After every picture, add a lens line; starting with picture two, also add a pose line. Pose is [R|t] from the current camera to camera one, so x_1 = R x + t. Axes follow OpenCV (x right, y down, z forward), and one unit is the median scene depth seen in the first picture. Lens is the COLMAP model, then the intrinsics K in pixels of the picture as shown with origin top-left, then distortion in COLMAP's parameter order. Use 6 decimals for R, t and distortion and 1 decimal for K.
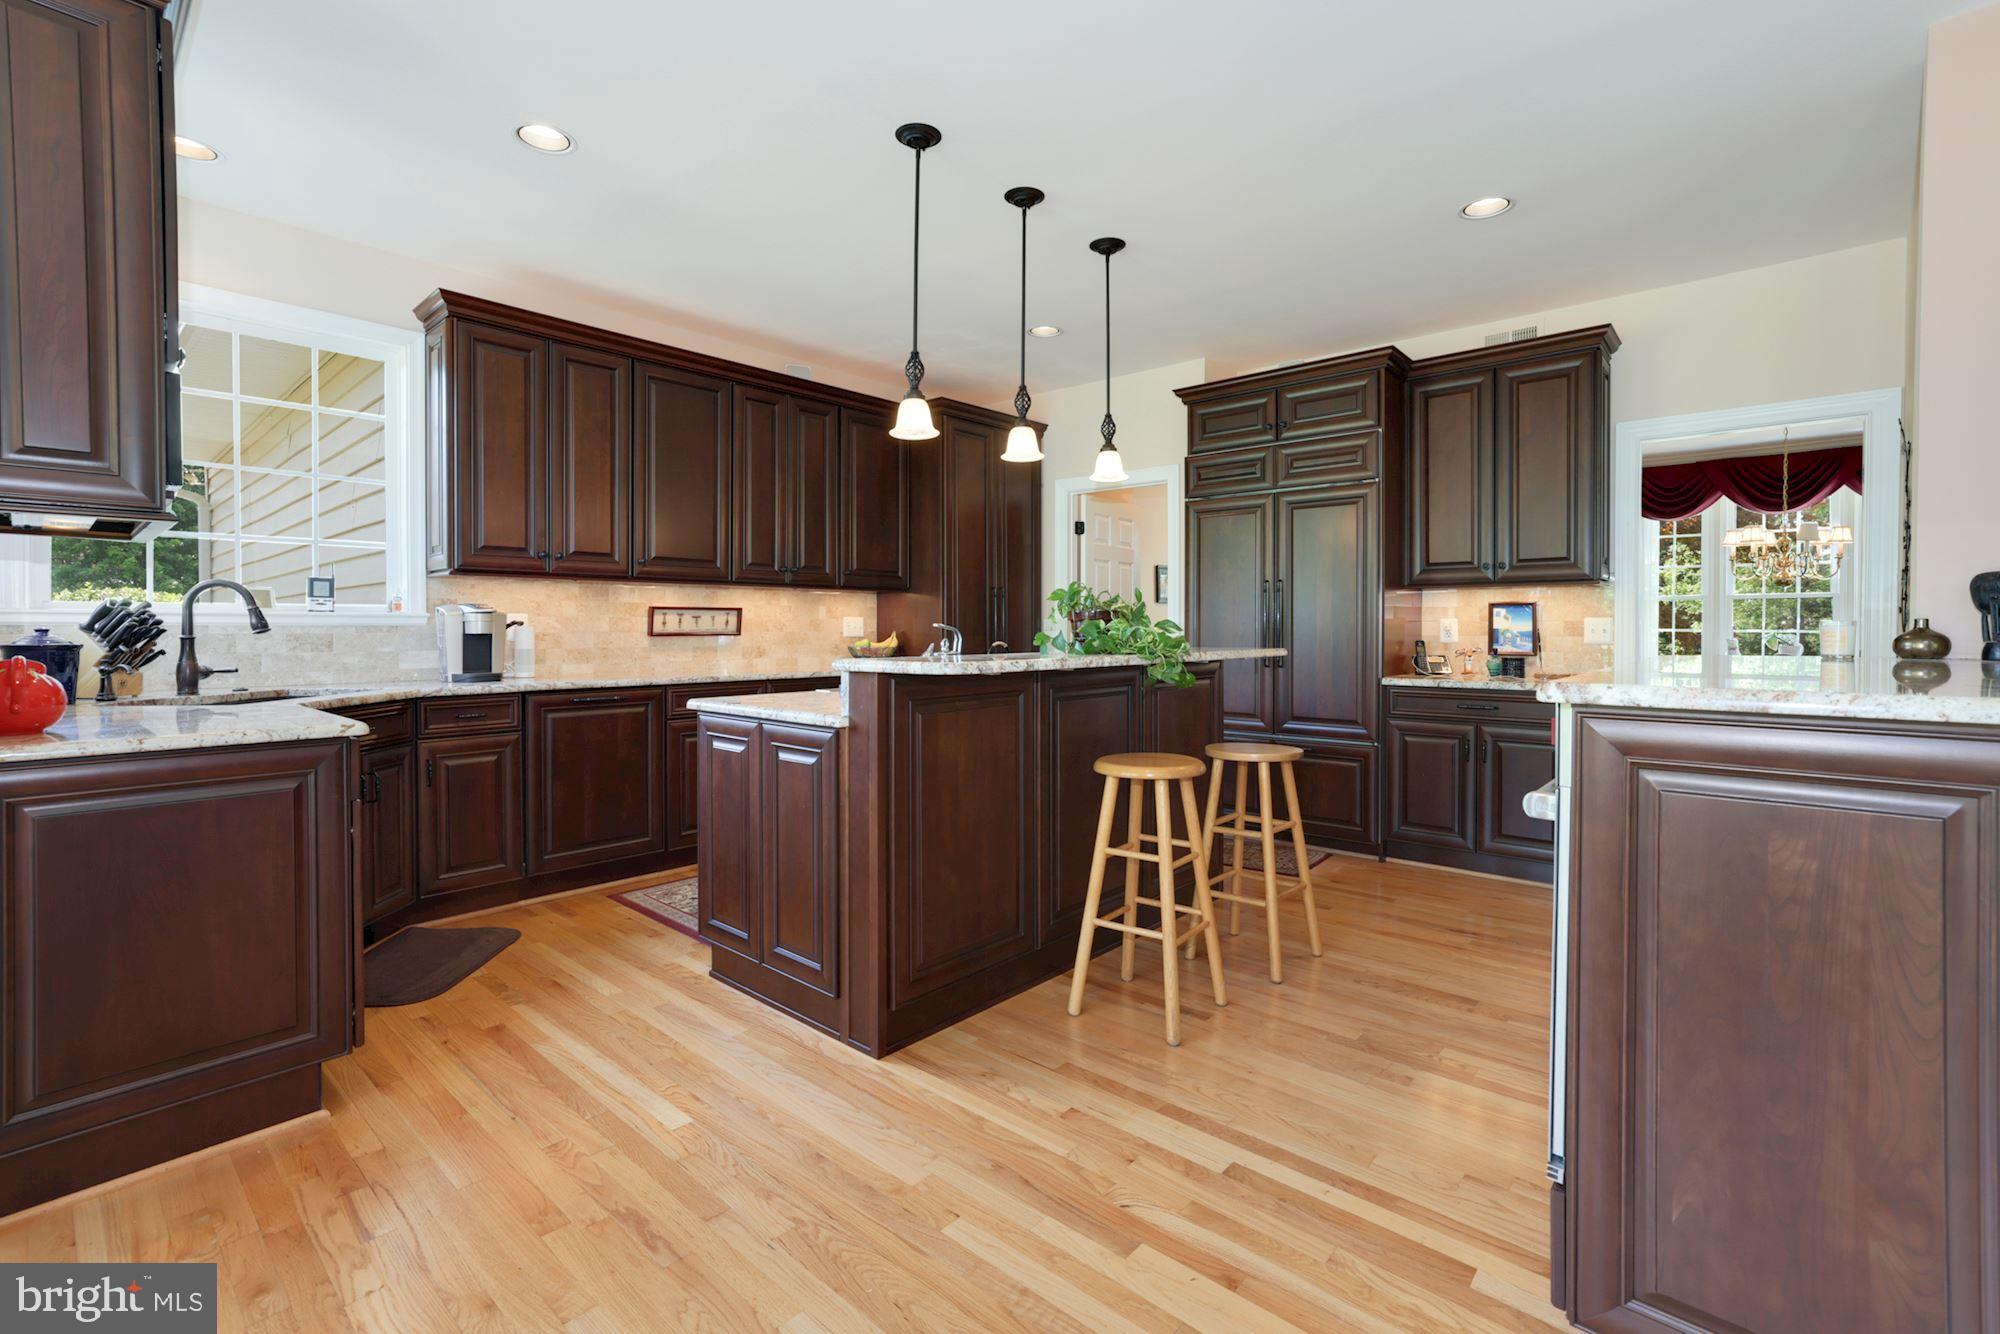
lens RADIAL K [[852.6, 0, 1152.5], [0, 852.6, 678.4], [0, 0, 1]] dist [0.009389, -0.000743]
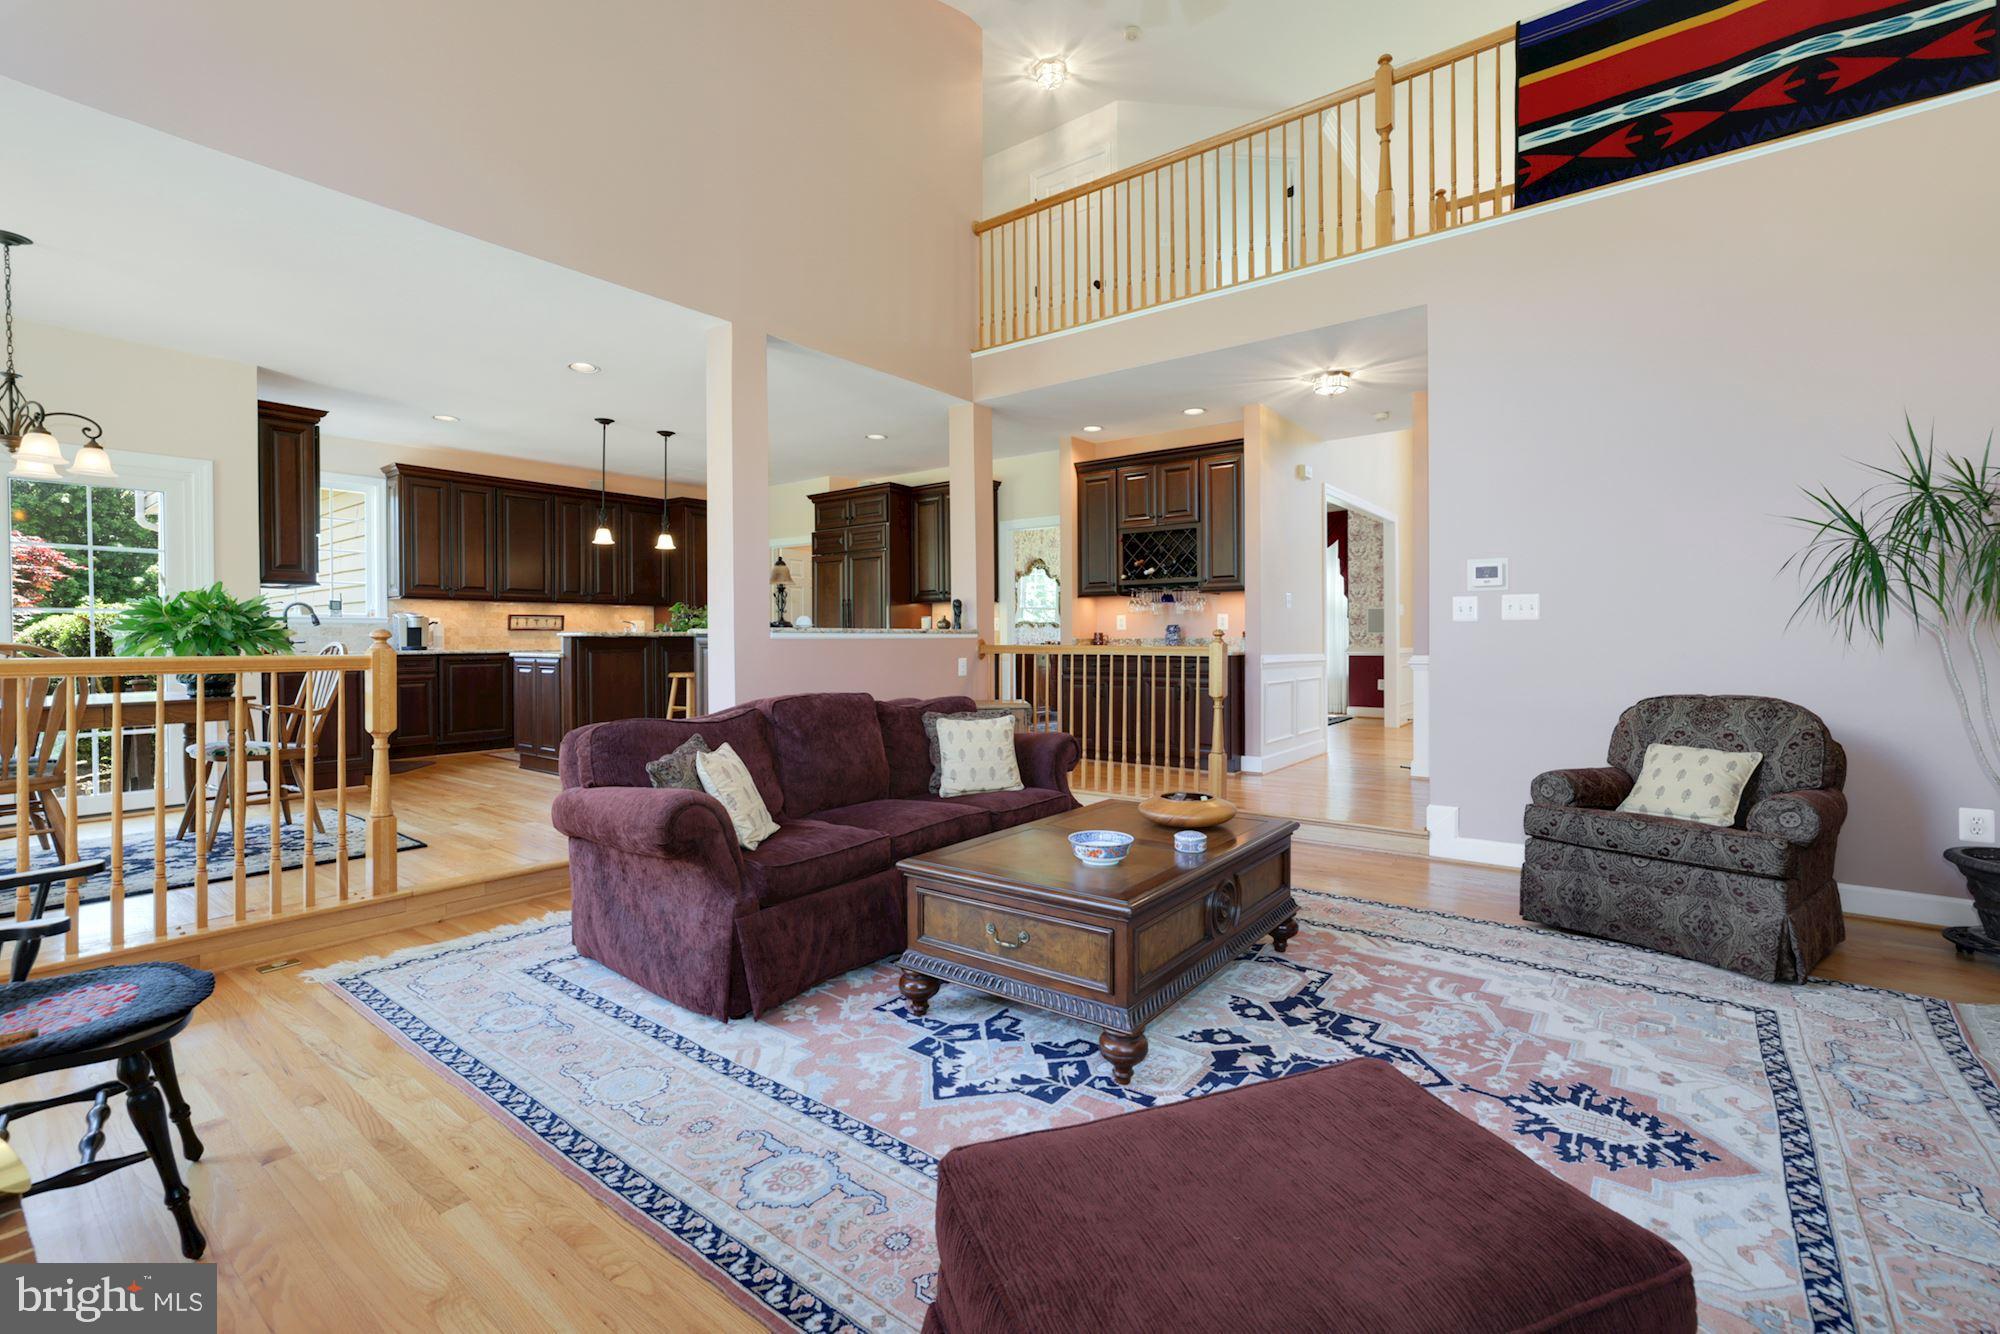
lens RADIAL K [[739.4, 0, 1057.8], [0, 739.4, 675.3], [0, 0, 1]] dist [-0.000796, 0.000339]
pose [[0.998111, -0.009931, 0.060630, 0.611855], [0.010186, 0.999941, -0.003894, 0.081146], [-0.060588, 0.004504, 0.998153, -0.819050]]
